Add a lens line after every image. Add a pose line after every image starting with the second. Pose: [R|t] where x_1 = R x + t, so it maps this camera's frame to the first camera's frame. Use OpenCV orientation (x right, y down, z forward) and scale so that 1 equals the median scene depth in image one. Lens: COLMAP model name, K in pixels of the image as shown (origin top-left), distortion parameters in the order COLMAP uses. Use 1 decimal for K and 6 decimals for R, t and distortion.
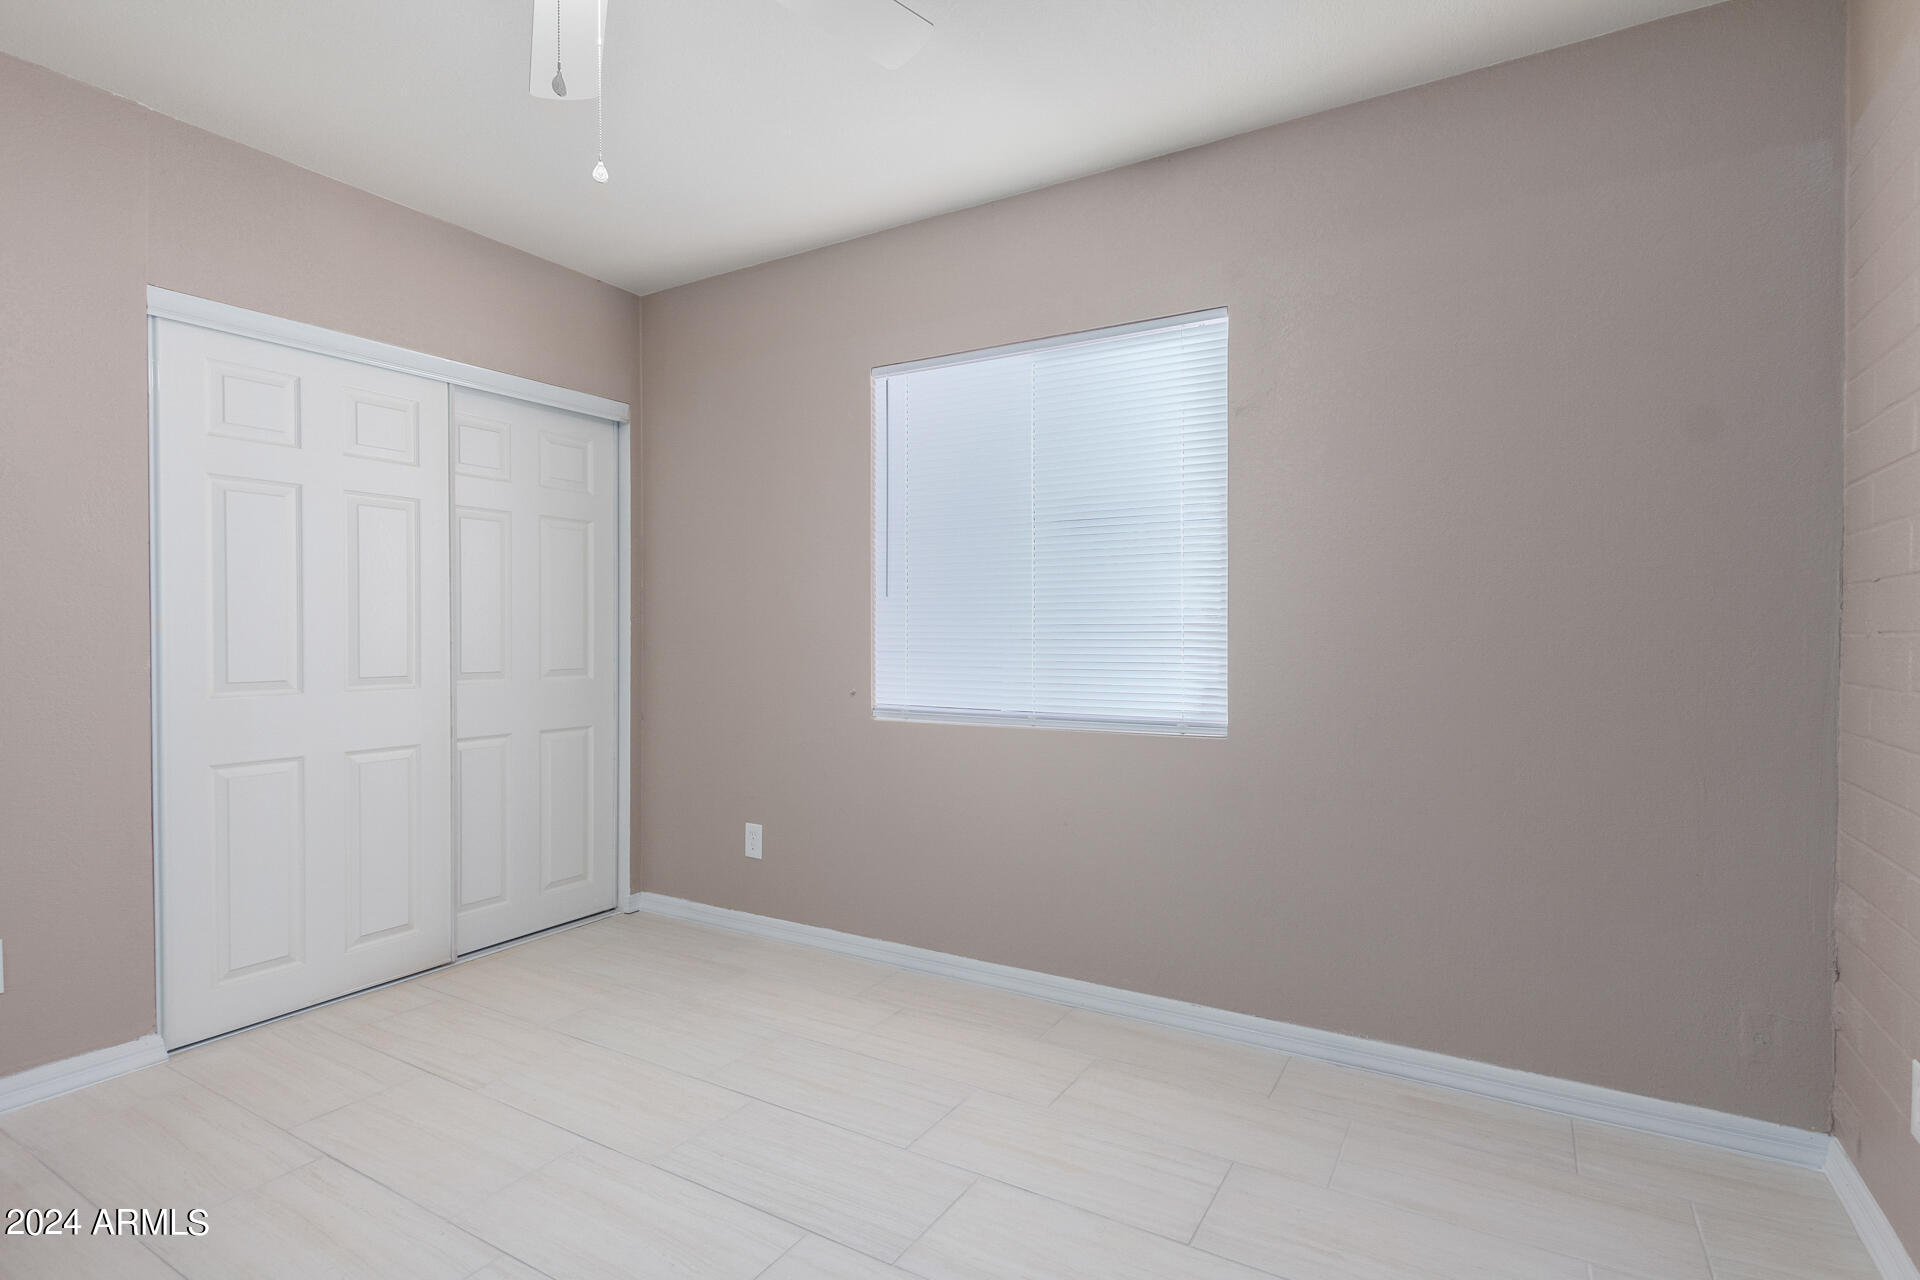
lens RADIAL K [[918.8, 0, 958.2], [0, 918.8, 635.5], [0, 0, 1]] dist [-0.000067, -0.000343]
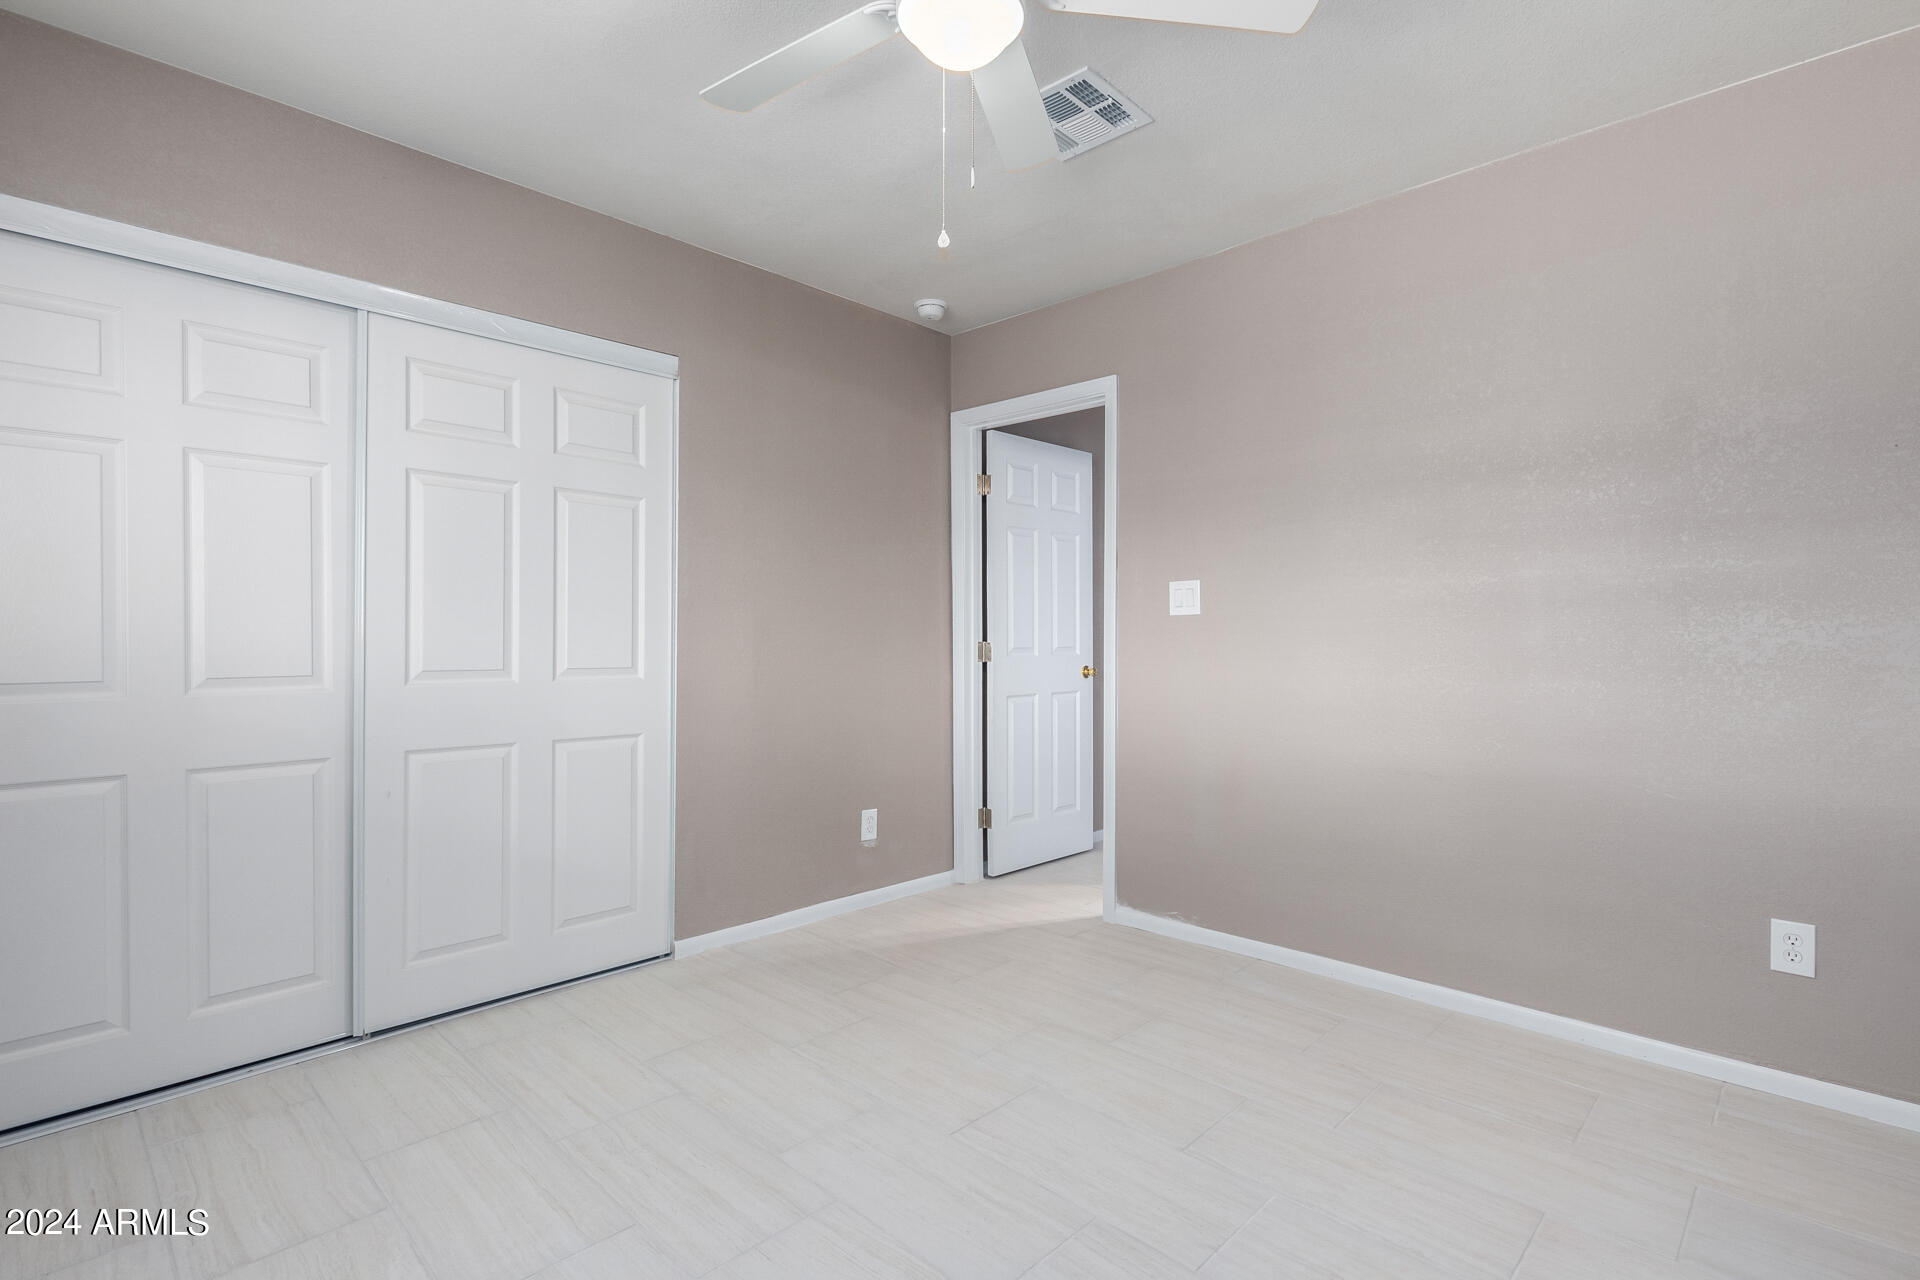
lens RADIAL K [[918.8, 0, 992.2], [0, 918.8, 628.4], [0, 0, 1]] dist [-0.000067, -0.000343]
pose [[0.966284, 0.006975, -0.257383, 0.185665], [-0.007688, 0.999969, -0.001765, -0.001673], [0.257362, 0.003684, 0.966308, 0.330650]]
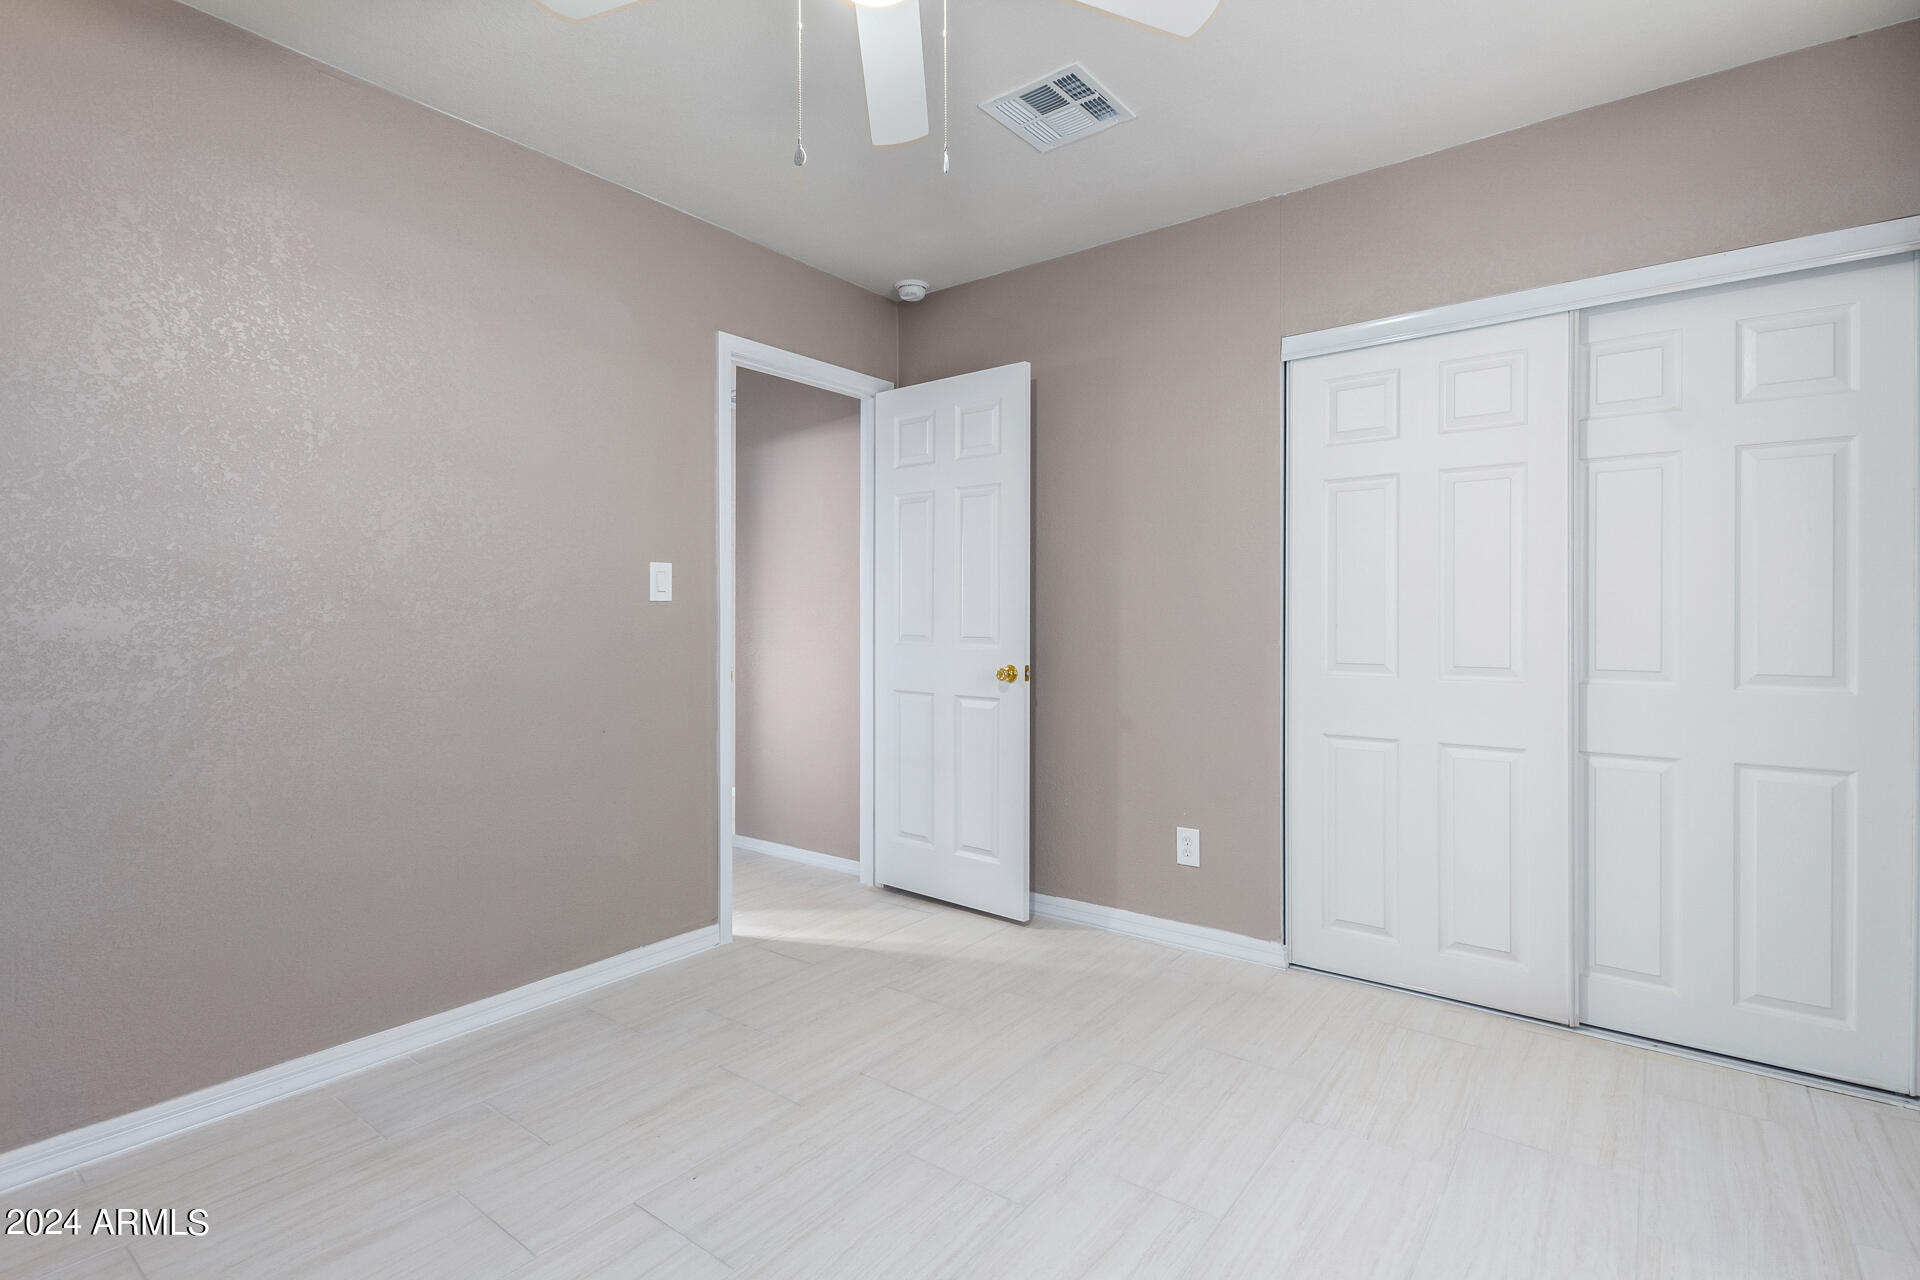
lens RADIAL K [[918.8, 0, 954.0], [0, 918.8, 619.2], [0, 0, 1]] dist [-0.000067, -0.000343]
pose [[-0.110657, 0.001470, -0.993858, 0.356379], [-0.004074, 0.999990, 0.001932, -0.002132], [0.993850, 0.004263, -0.110650, 0.625617]]
